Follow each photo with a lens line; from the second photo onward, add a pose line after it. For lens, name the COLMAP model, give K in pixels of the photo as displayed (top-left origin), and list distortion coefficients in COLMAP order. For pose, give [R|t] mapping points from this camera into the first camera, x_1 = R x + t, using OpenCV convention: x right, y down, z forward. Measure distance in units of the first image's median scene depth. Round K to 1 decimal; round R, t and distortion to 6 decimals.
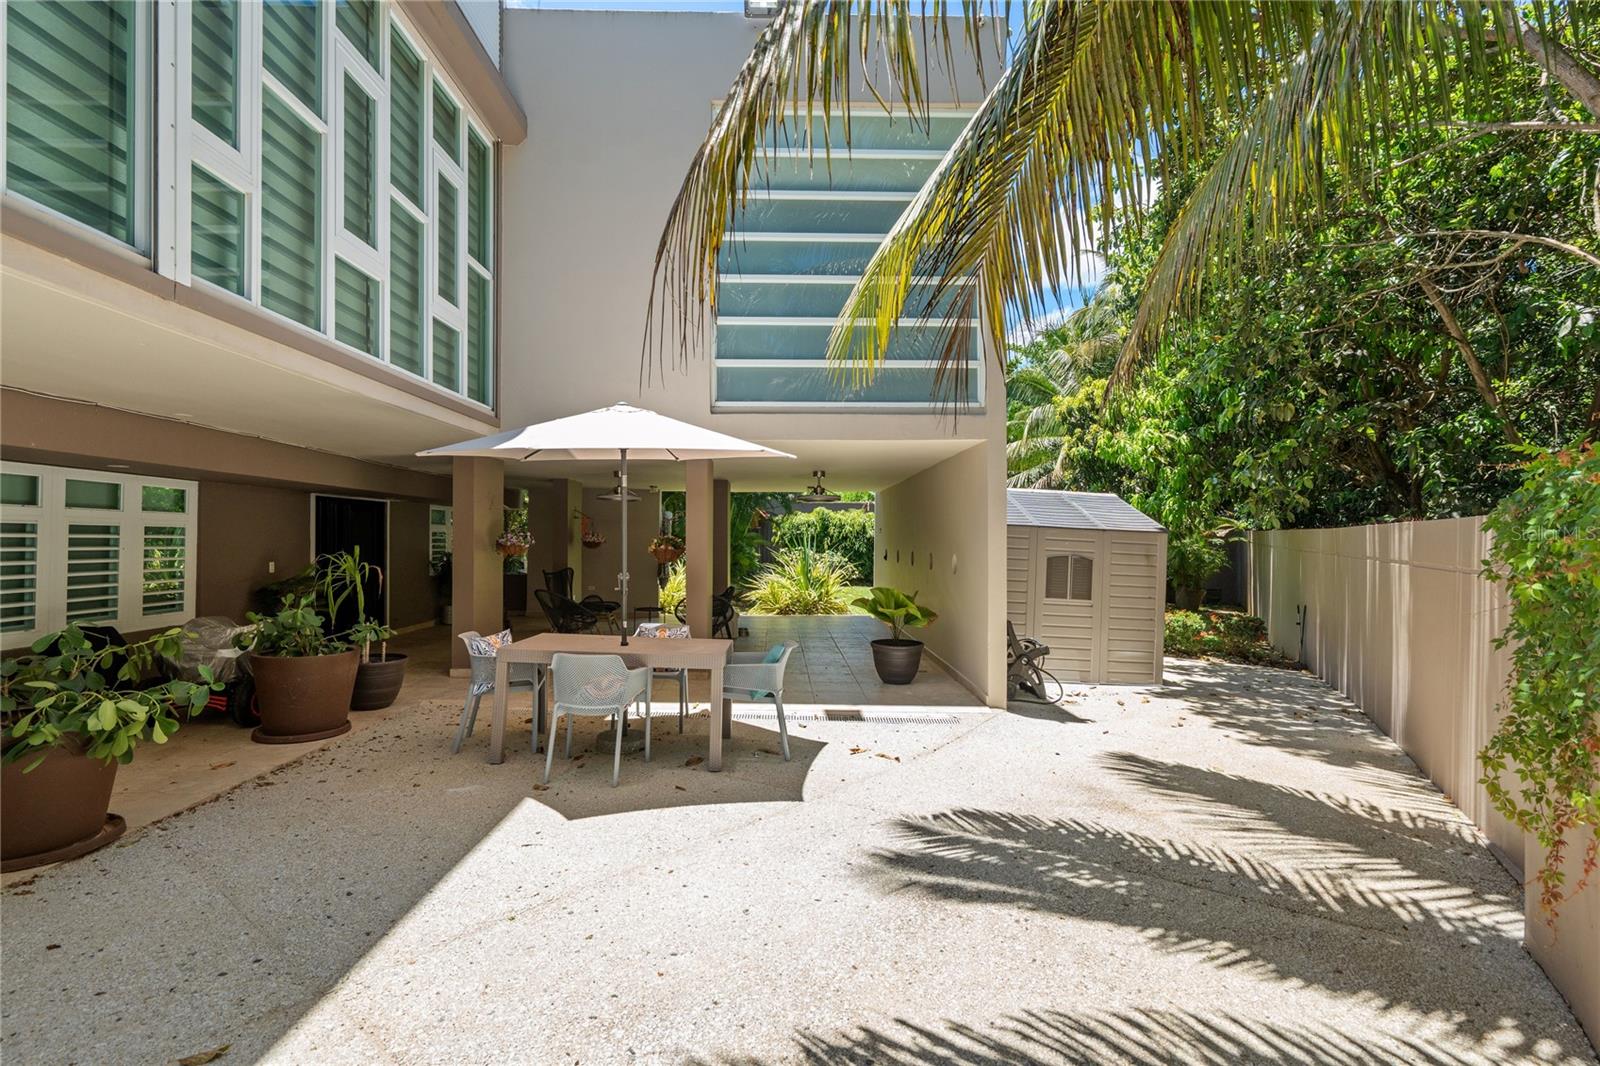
lens RADIAL K [[724.1, 0, 759.8], [0, 724.1, 537.5], [0, 0, 1]] dist [-0.014956, -0.000011]
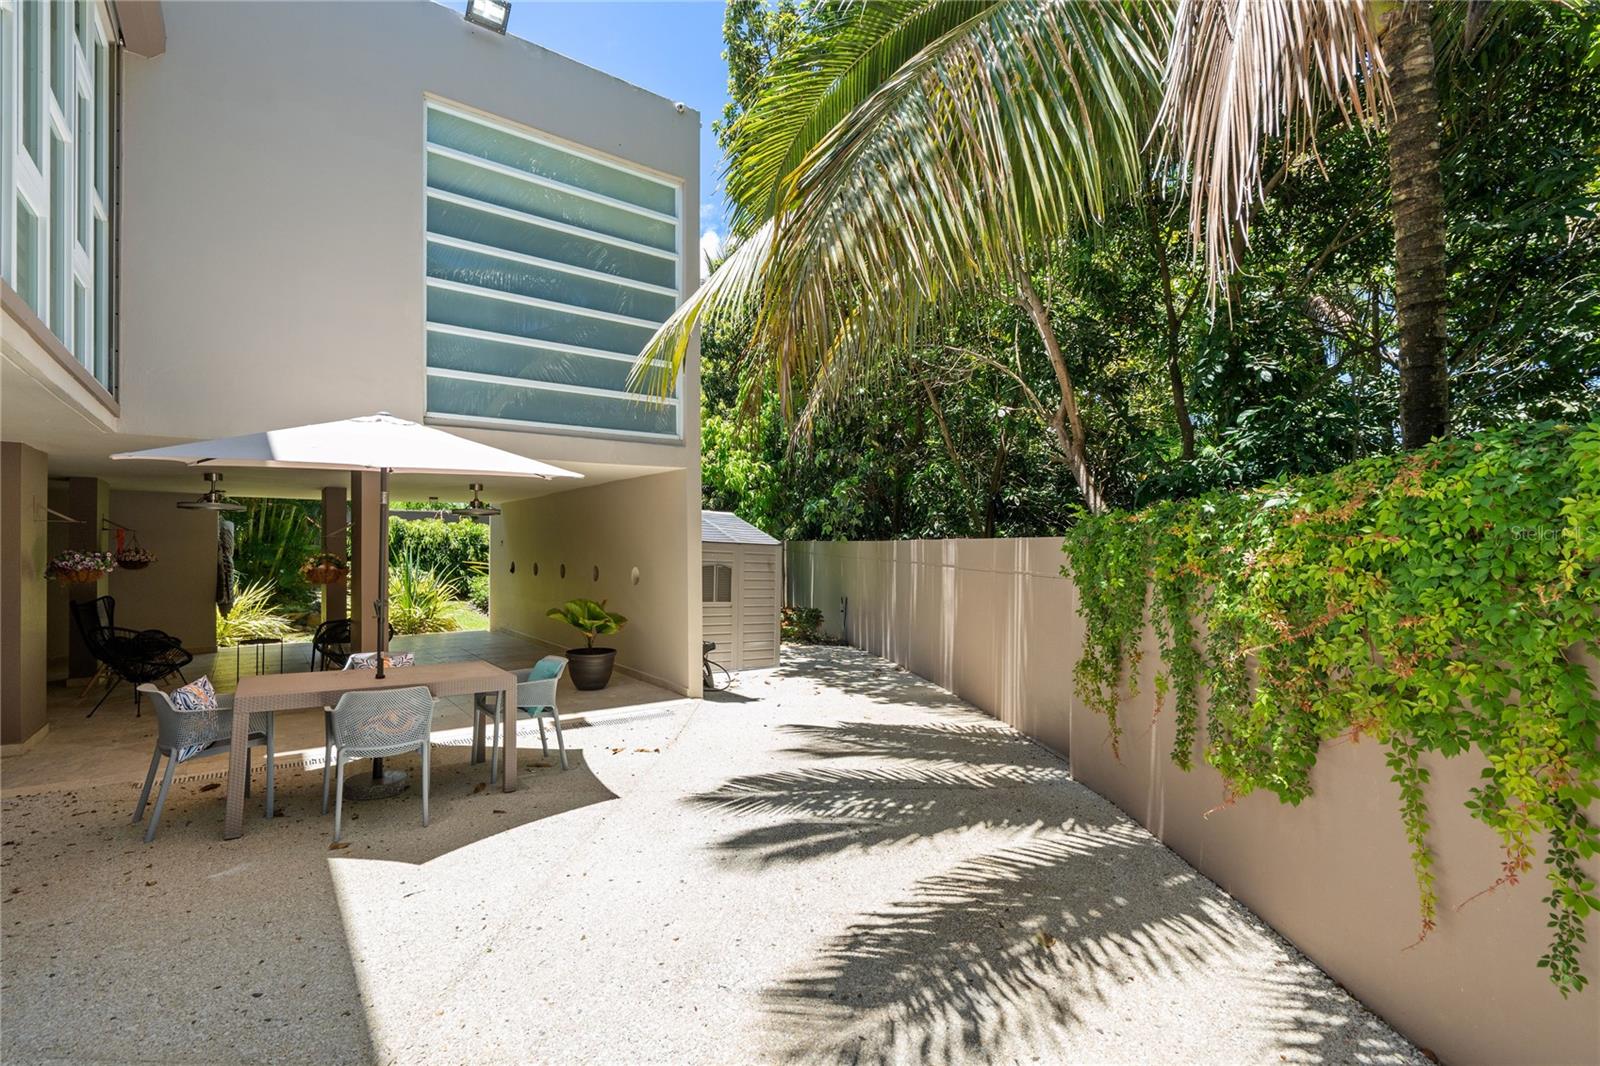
lens RADIAL K [[724.1, 0, 759.8], [0, 724.1, 537.5], [0, 0, 1]] dist [-0.014956, -0.000011]
pose [[0.812978, -0.002342, 0.582290, -0.268589], [0.008935, 0.999924, -0.008453, -0.012864], [-0.582226, 0.012075, 0.812937, -0.014299]]
